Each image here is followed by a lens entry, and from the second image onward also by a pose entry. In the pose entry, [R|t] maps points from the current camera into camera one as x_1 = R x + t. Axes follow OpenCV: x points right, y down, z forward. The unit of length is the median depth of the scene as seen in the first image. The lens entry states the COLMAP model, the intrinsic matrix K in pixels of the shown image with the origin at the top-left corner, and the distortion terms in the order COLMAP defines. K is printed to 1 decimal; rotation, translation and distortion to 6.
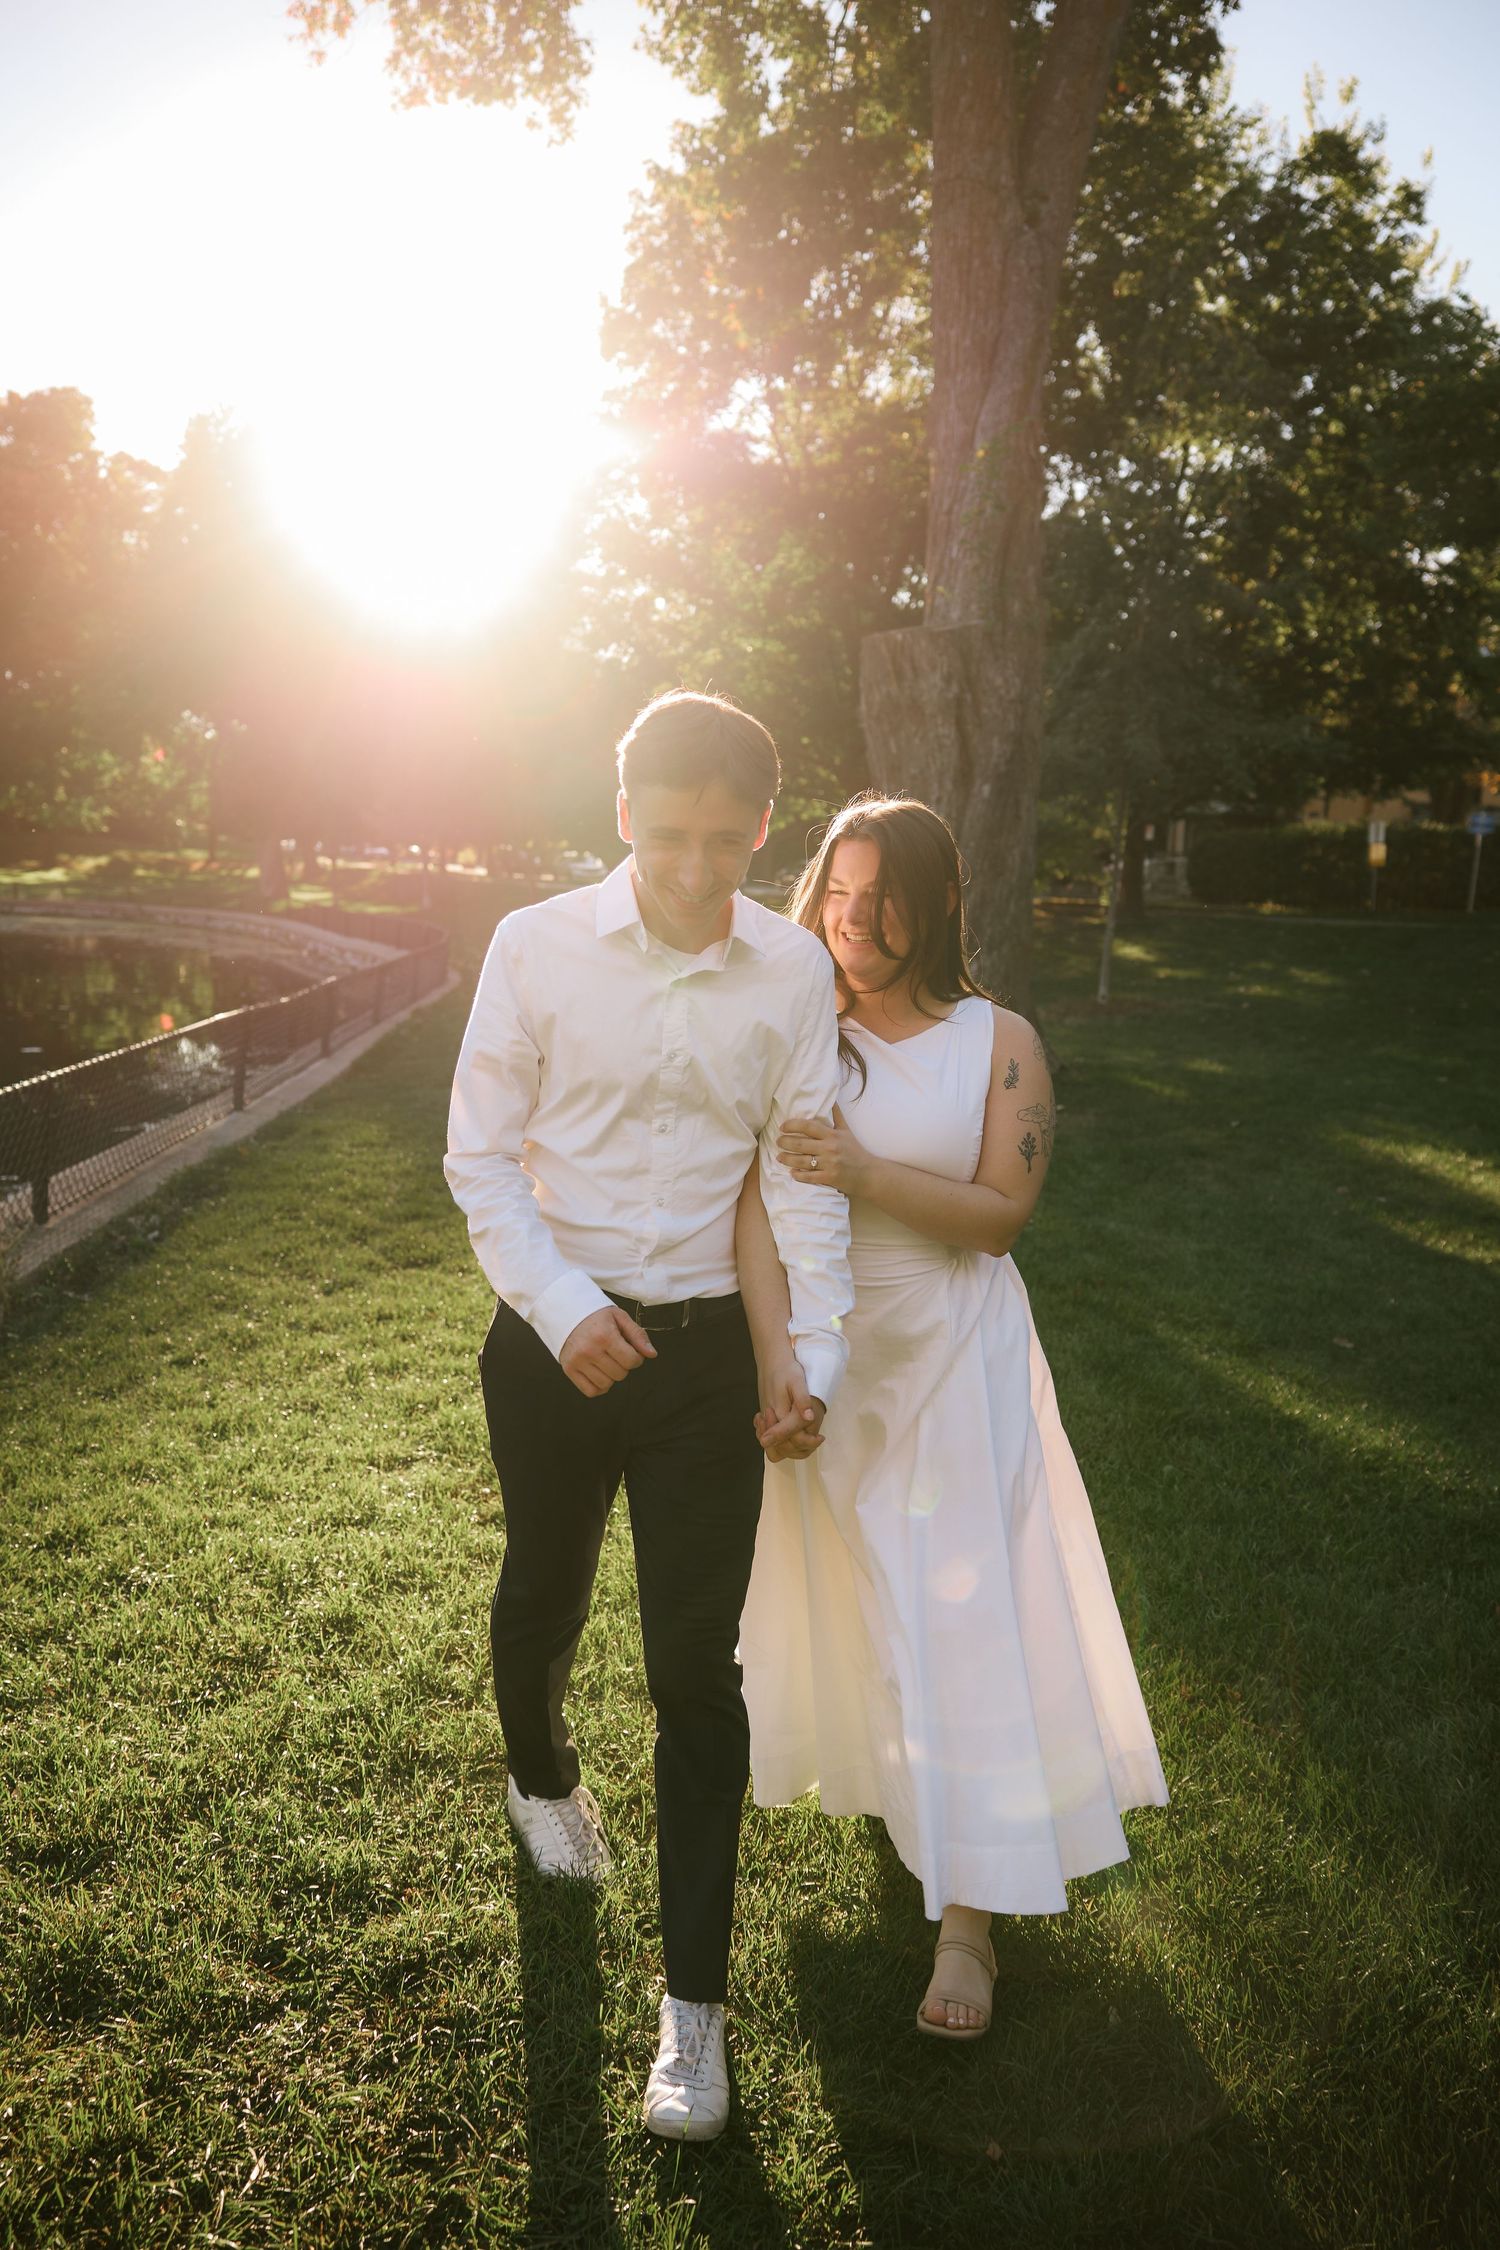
lens RADIAL K [[1538.8, 0, 750.0], [0, 1538.8, 1125.0], [0, 0, 1]] dist [0.000306, 0.000253]
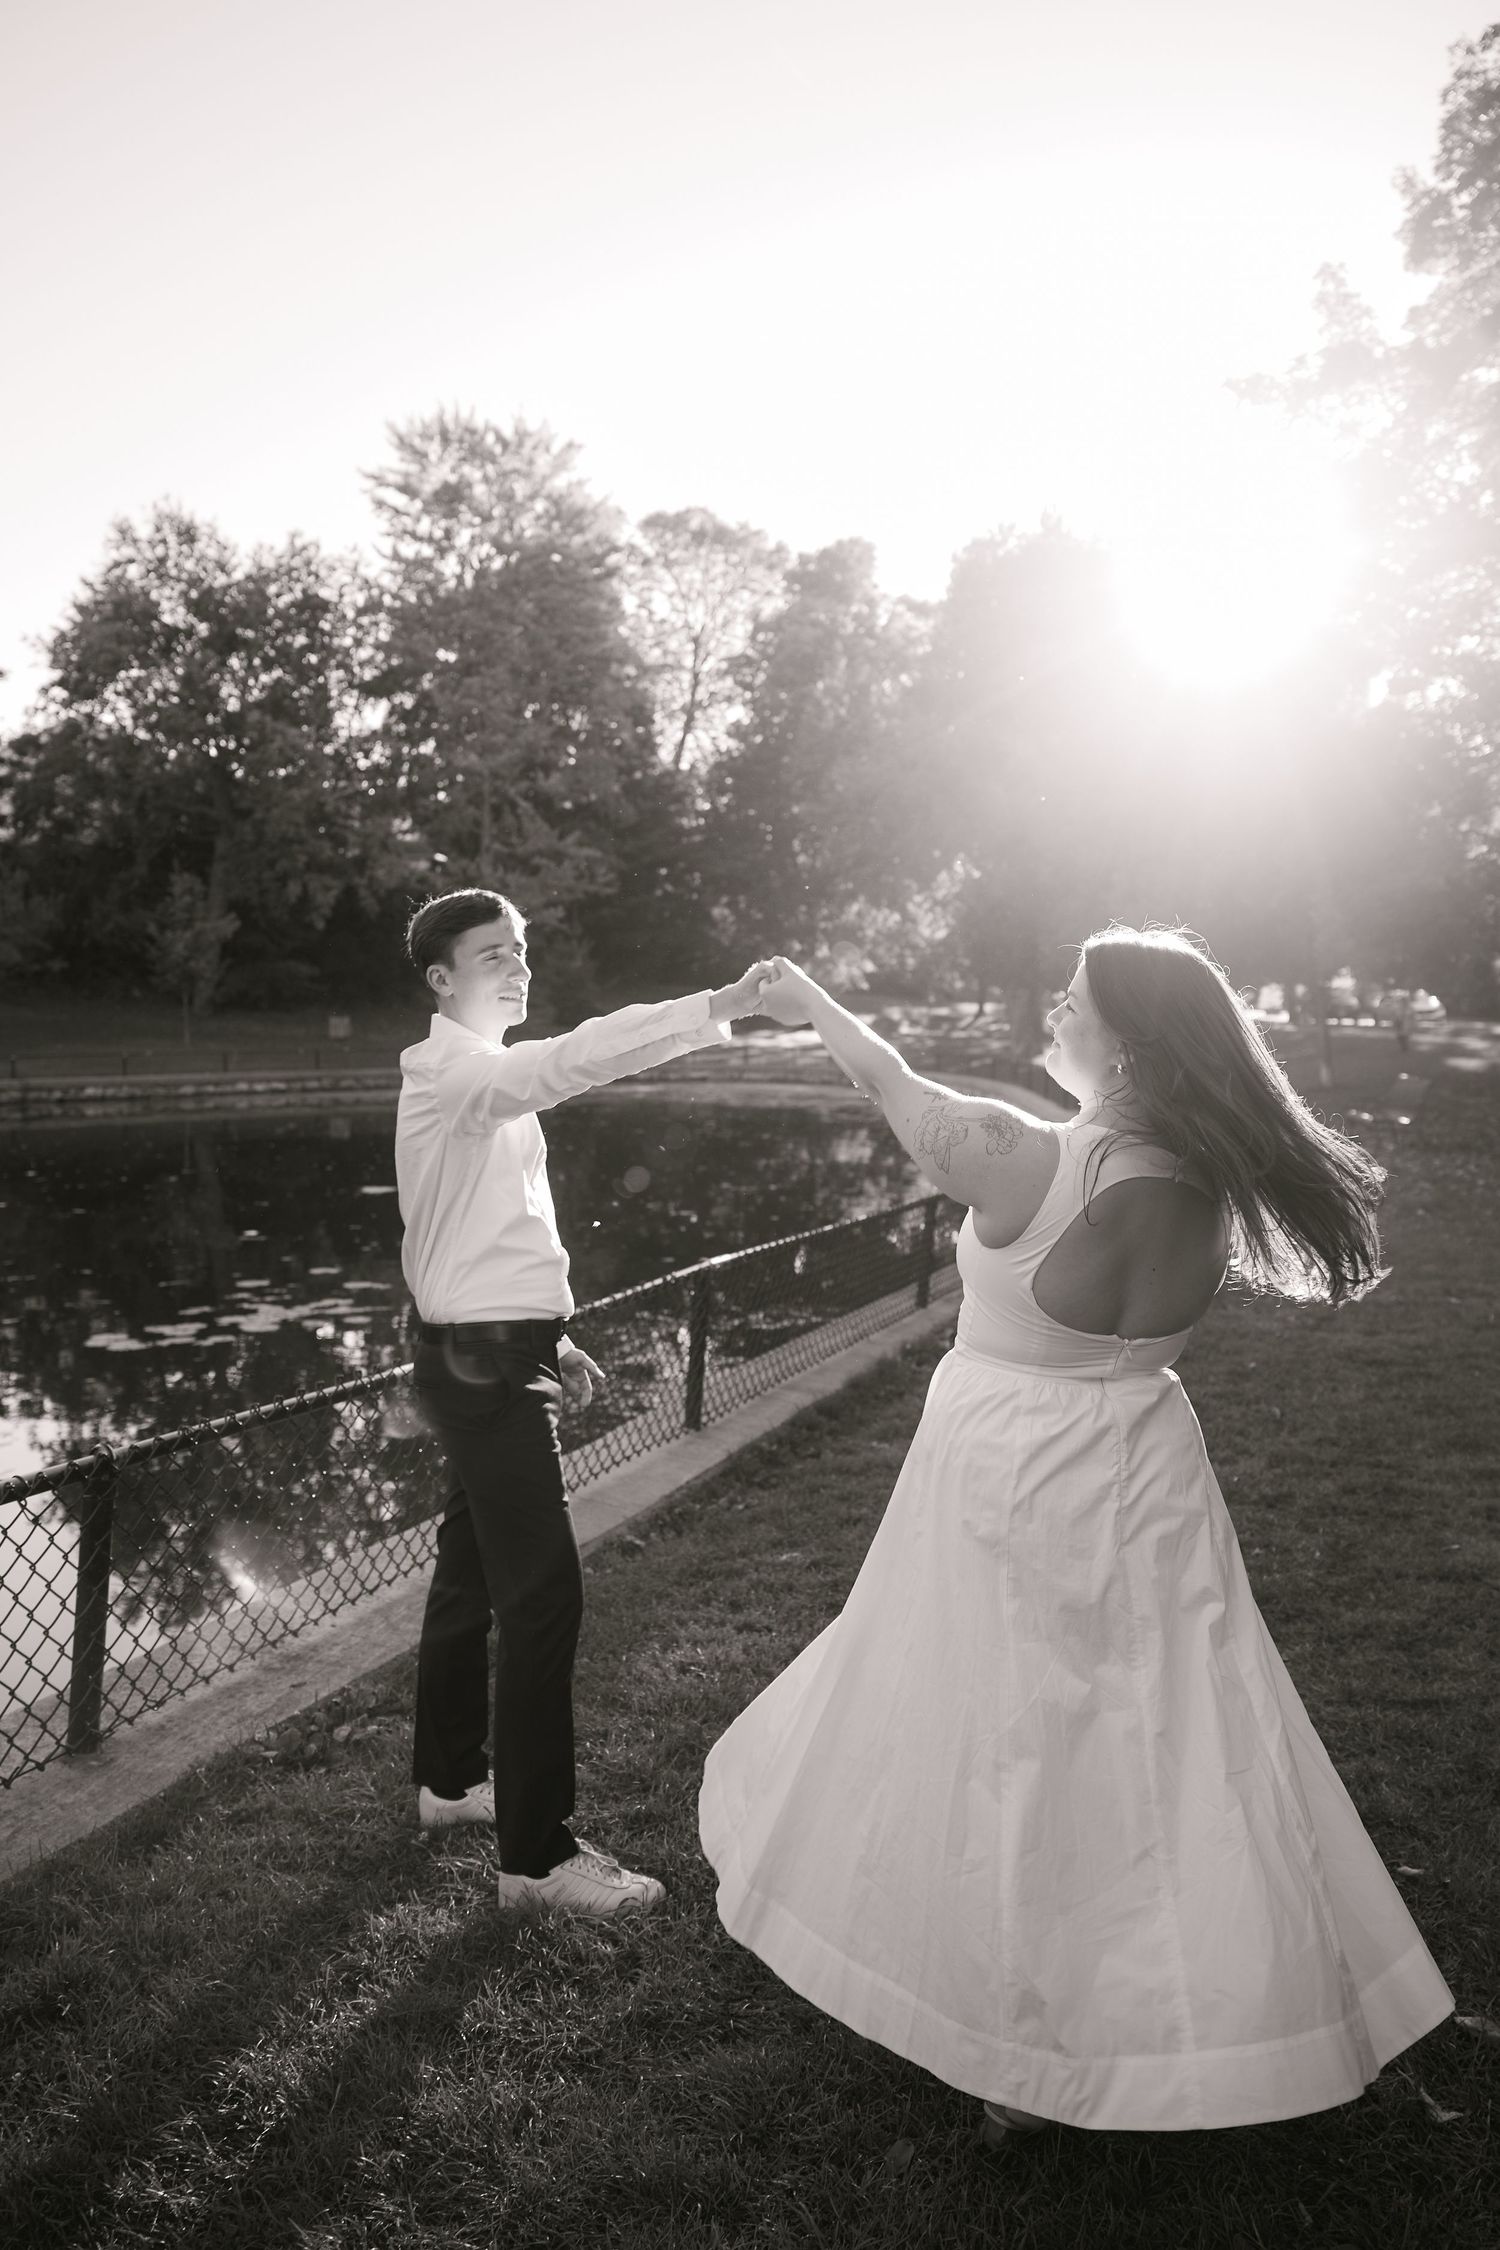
lens RADIAL K [[1598.8, 0, 750.0], [0, 1598.8, 1125.0], [0, 0, 1]] dist [-0.026454, 0.000558]
pose [[0.867223, 0.000717, -0.497919, -0.000238], [-0.049446, 0.995180, -0.084687, -0.023990], [0.495458, 0.098063, 0.863079, 0.143553]]
